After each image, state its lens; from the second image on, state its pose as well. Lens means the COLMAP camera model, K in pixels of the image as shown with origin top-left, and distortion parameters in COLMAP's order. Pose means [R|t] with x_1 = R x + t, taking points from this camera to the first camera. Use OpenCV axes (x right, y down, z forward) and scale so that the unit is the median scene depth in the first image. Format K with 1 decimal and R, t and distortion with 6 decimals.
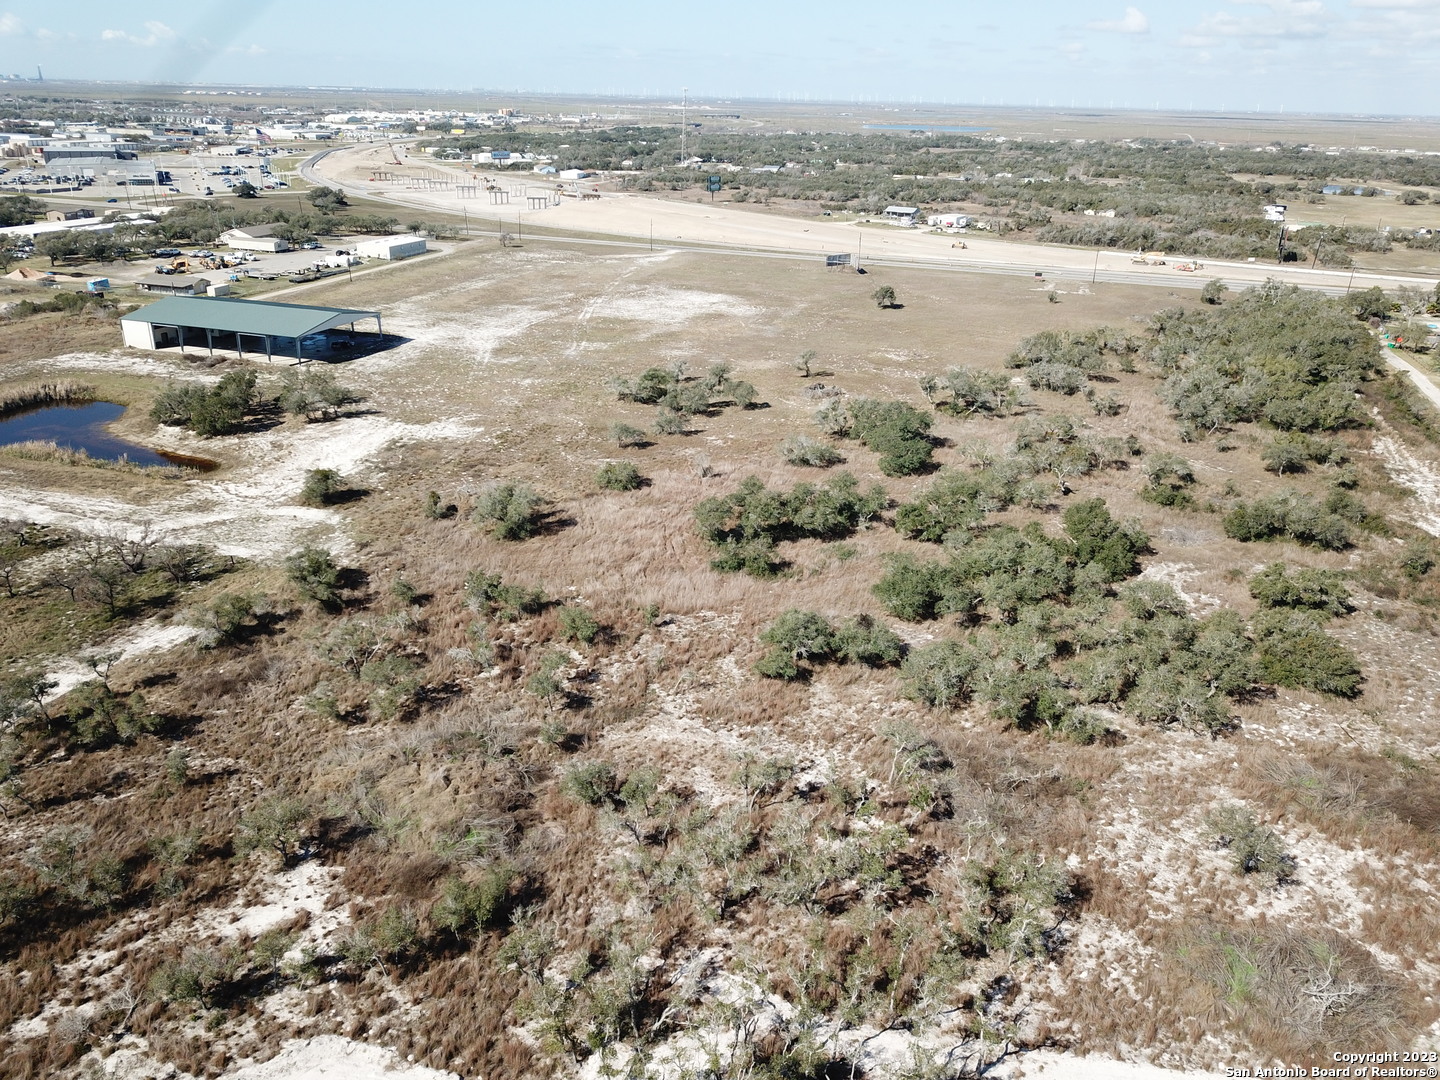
lens RADIAL K [[1101.3, 0, 720.0], [0, 1101.3, 540.0], [0, 0, 1]] dist [0.022061, -0.017185]
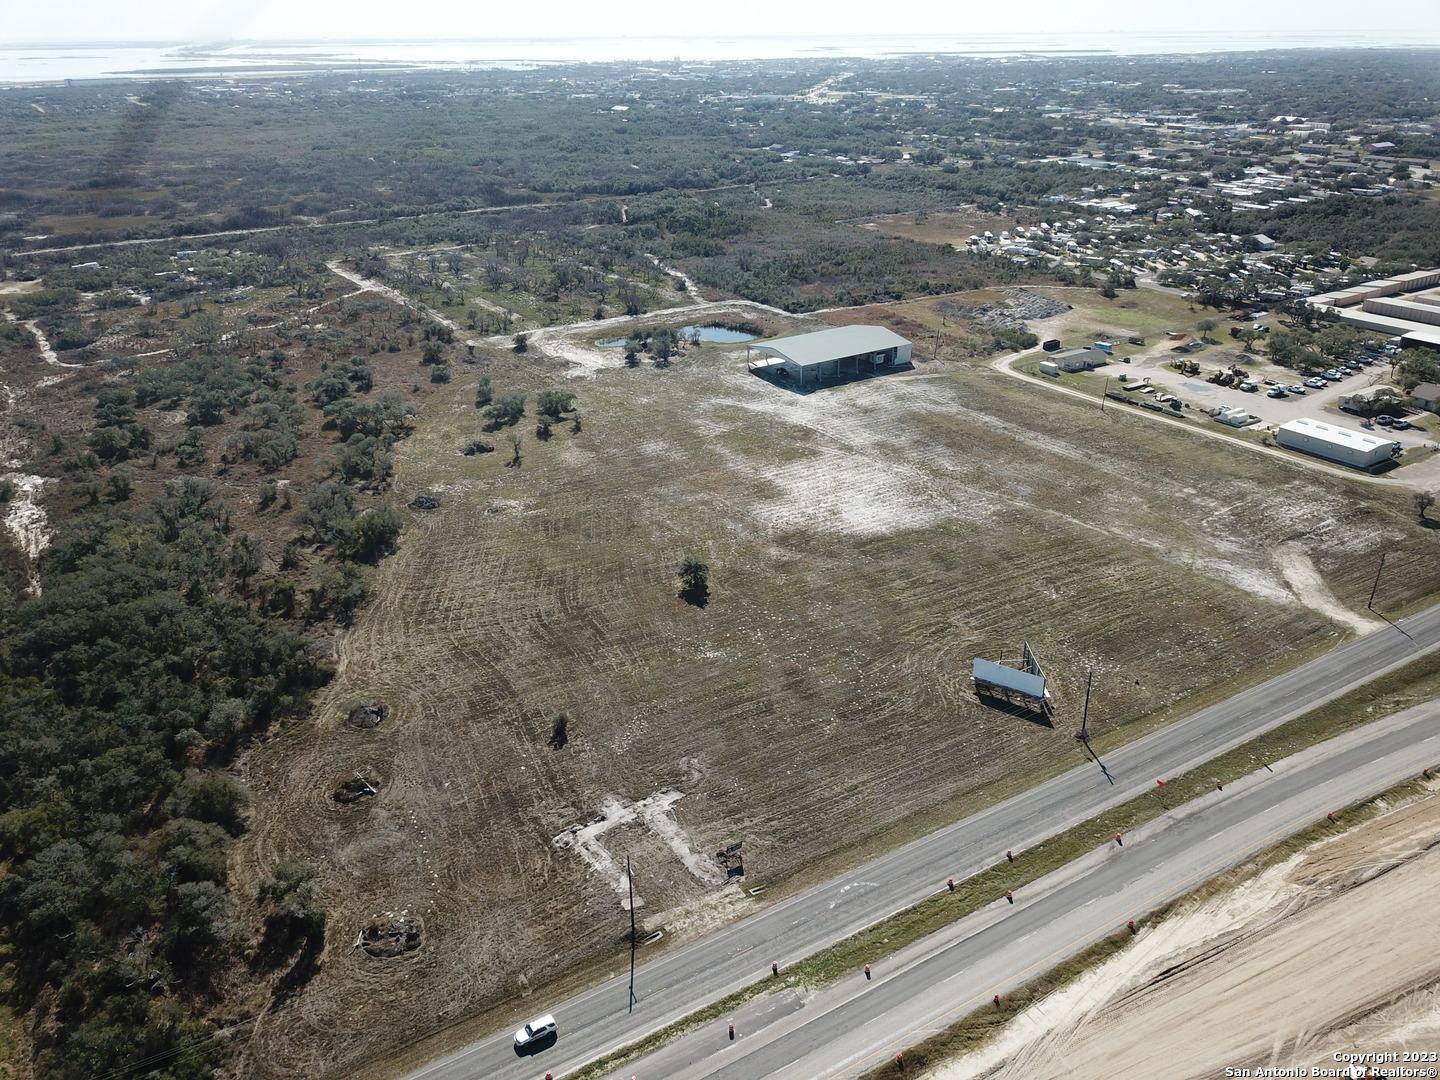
lens RADIAL K [[1101.9, 0, 726.7], [0, 1101.9, 543.0], [0, 0, 1]] dist [-0.010384, 0.009782]
pose [[-0.617561, 0.314906, -0.720730, 0.548224], [-0.301743, 0.751375, 0.586845, -0.562395], [0.726340, 0.579888, -0.368999, 1.089160]]
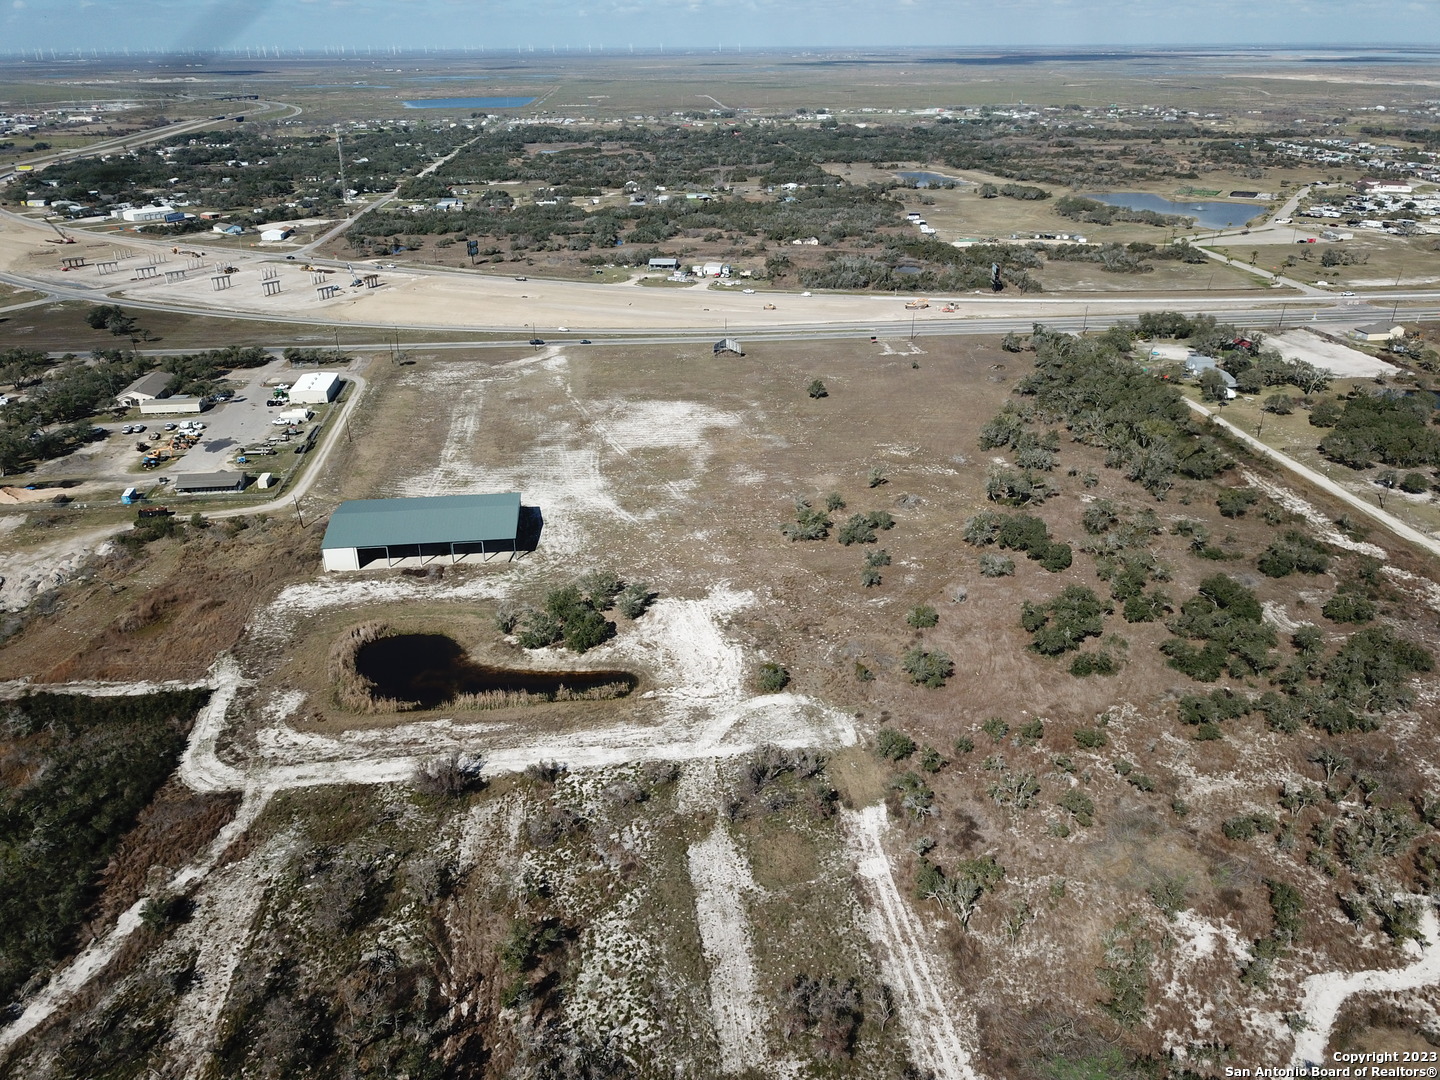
lens RADIAL K [[1101.3, 0, 720.0], [0, 1101.3, 540.0], [0, 0, 1]] dist [0.022061, -0.017185]
pose [[0.906358, -0.201633, 0.371294, -0.391039], [0.185249, 0.979455, 0.079691, -0.147650], [-0.379734, -0.003446, 0.925089, -0.105565]]
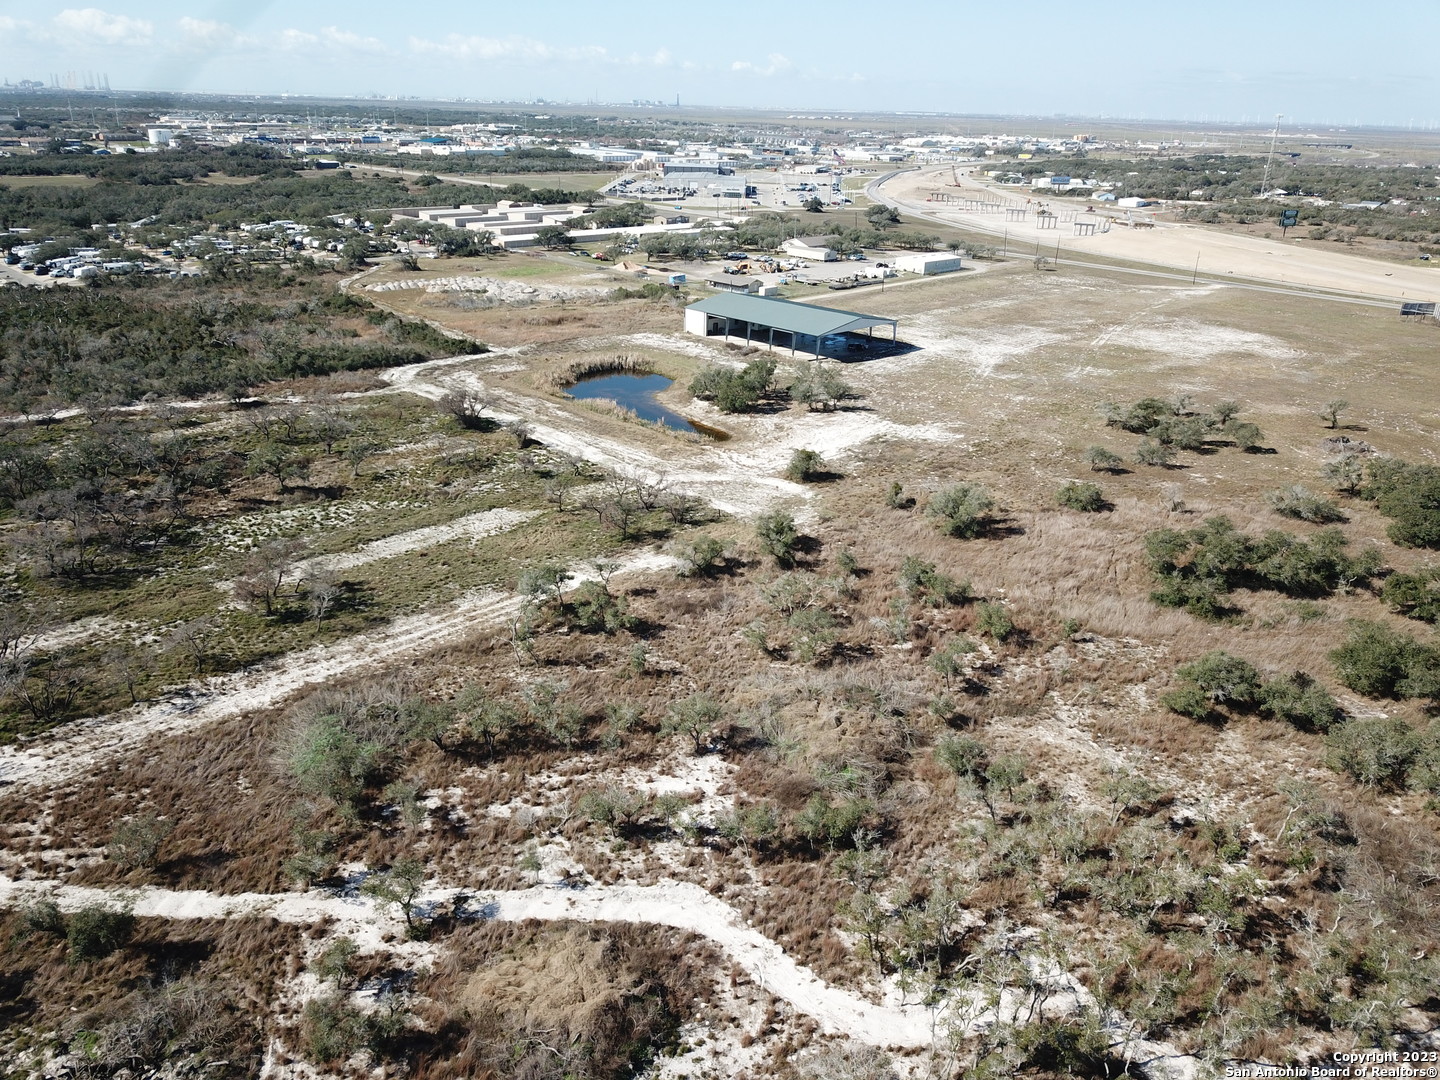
lens RADIAL K [[1101.8, 0, 715.5], [0, 1101.8, 543.9], [0, 0, 1]] dist [0.013459, -0.018646]
pose [[0.885521, 0.173303, -0.431067, 0.024716], [-0.180282, 0.983298, 0.024973, 0.008640], [0.428196, 0.055599, 0.901974, -0.020845]]
